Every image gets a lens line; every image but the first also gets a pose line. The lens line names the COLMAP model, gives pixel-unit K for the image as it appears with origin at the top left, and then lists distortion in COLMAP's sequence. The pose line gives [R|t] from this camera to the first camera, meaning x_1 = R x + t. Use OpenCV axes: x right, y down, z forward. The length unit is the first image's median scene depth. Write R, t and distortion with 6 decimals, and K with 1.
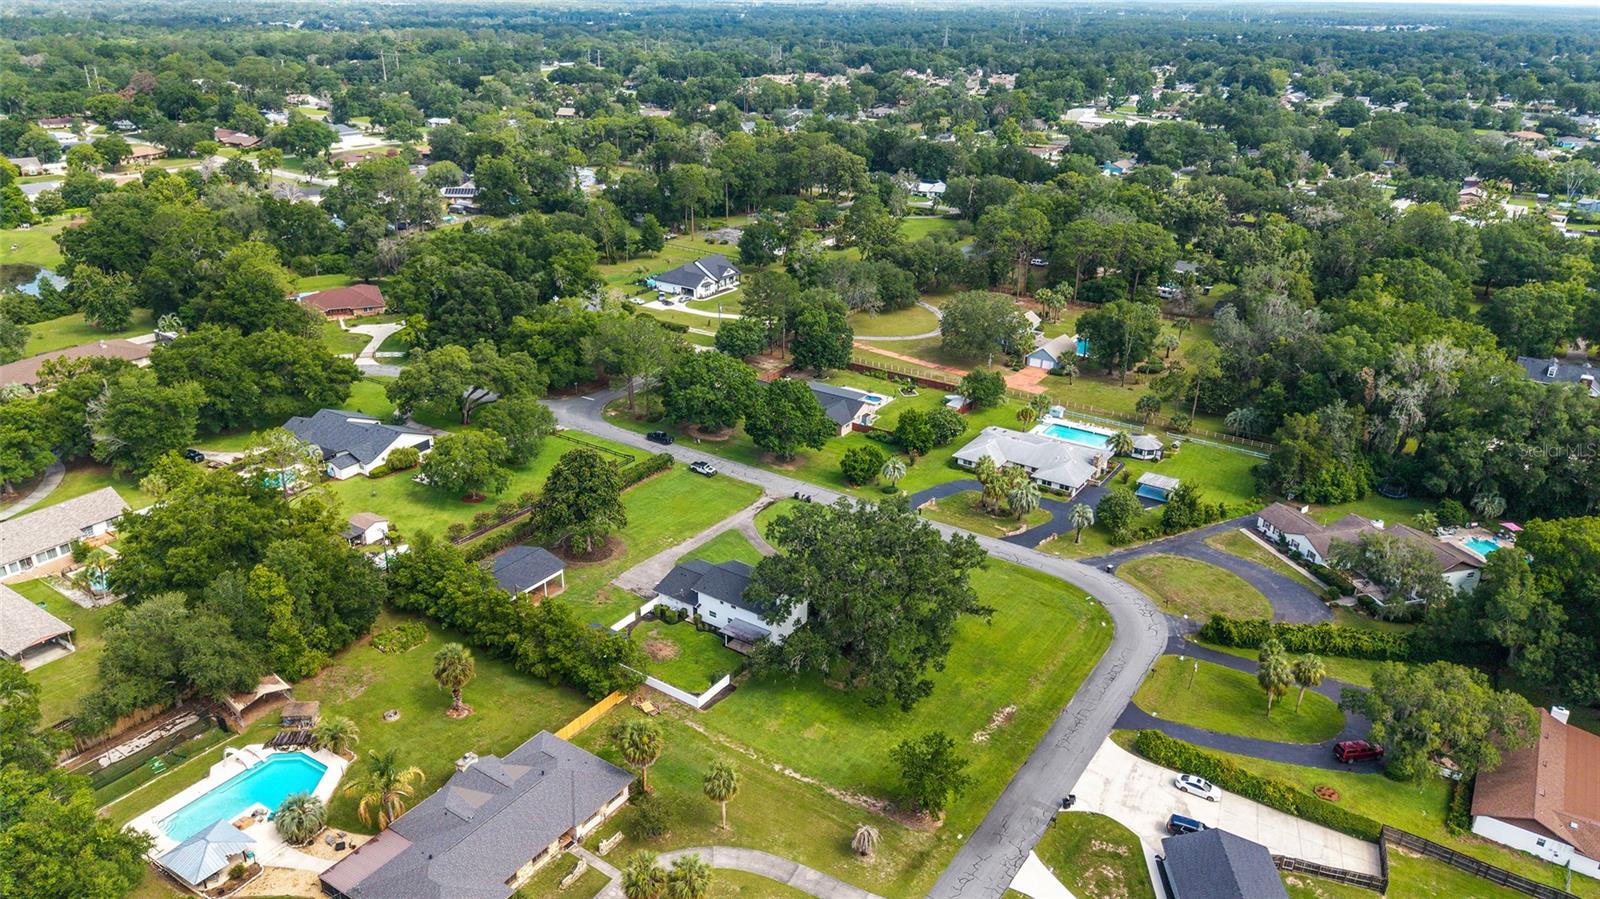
lens RADIAL K [[1077.4, 0, 794.7], [0, 1077.4, 444.3], [0, 0, 1]] dist [0.027513, -0.039816]
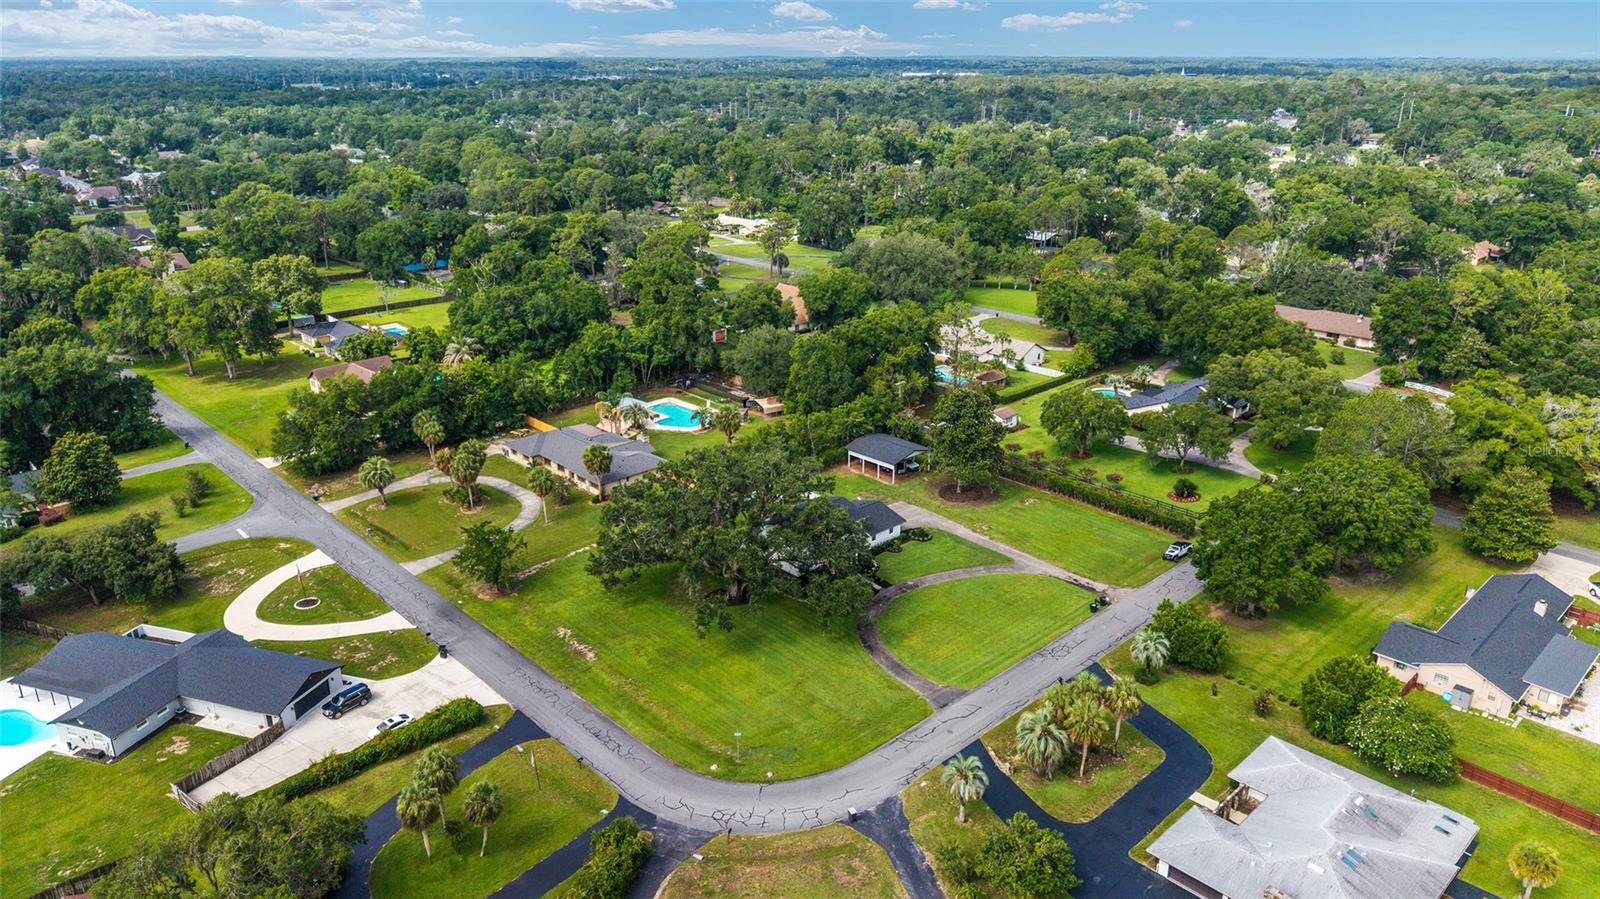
lens RADIAL K [[1077.4, 0, 794.2], [0, 1077.4, 448.7], [0, 0, 1]] dist [0.027513, -0.039816]
pose [[-0.216658, 0.322514, -0.921436, 0.780239], [-0.382545, 0.840326, 0.384073, -0.271780], [0.898175, 0.435703, -0.058687, 0.912432]]
